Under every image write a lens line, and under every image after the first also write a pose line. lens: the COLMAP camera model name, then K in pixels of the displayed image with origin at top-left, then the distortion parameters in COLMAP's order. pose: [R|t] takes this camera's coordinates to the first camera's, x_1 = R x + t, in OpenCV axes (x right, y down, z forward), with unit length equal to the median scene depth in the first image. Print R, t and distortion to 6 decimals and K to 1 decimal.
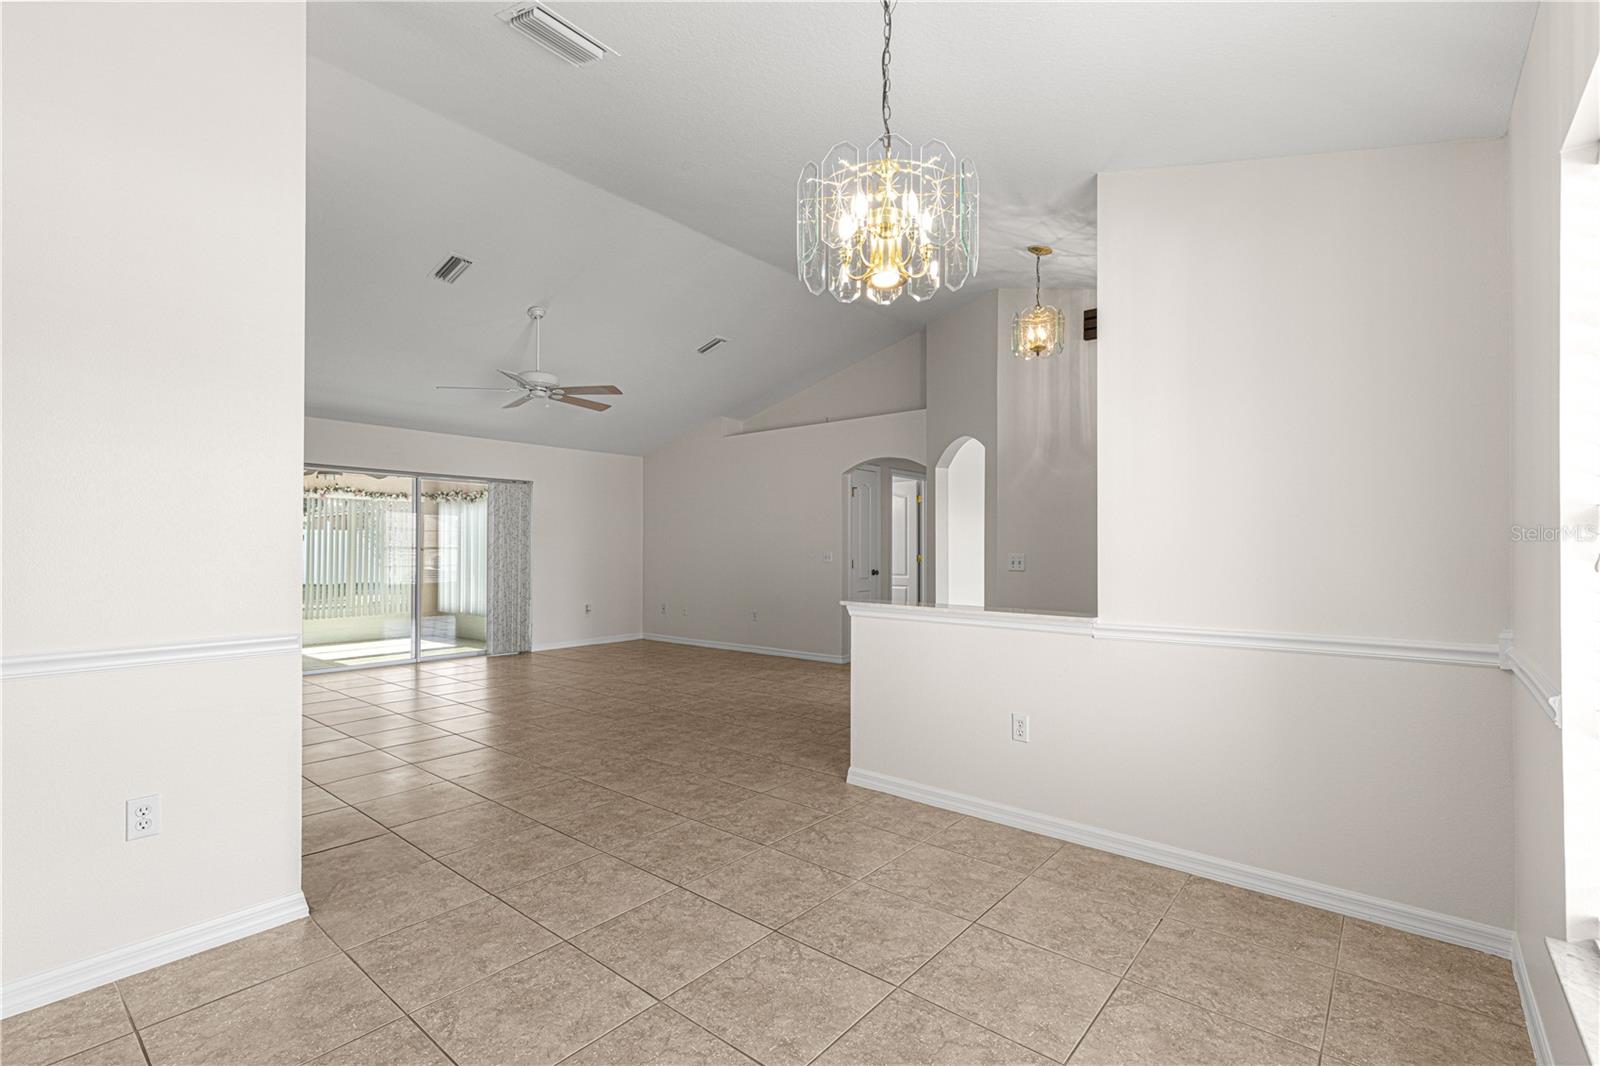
lens RADIAL K [[719.3, 0, 810.5], [0, 719.3, 539.2], [0, 0, 1]] dist [0.007906, -0.000283]
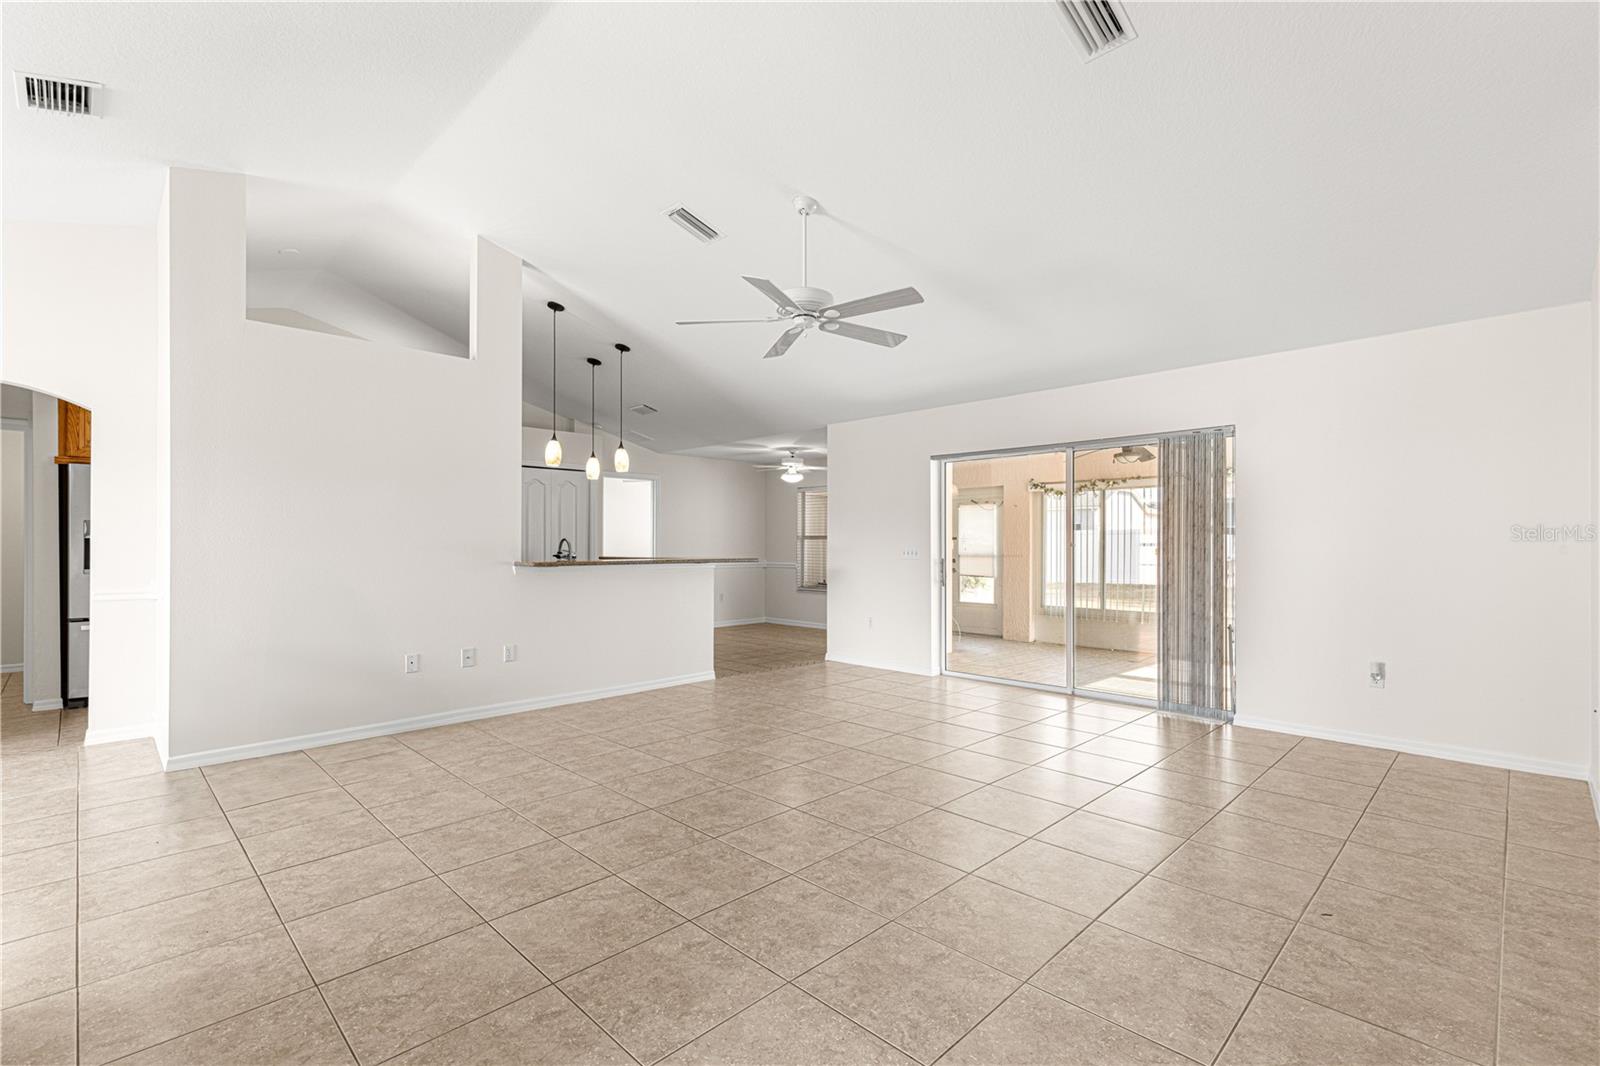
lens RADIAL K [[719.3, 0, 796.5], [0, 719.3, 537.6], [0, 0, 1]] dist [0.007906, -0.000283]
pose [[-0.101714, -0.012655, -0.994733, 0.504262], [0.013668, 0.999807, -0.014117, 0.027846], [0.994720, -0.015032, -0.101521, 1.682196]]
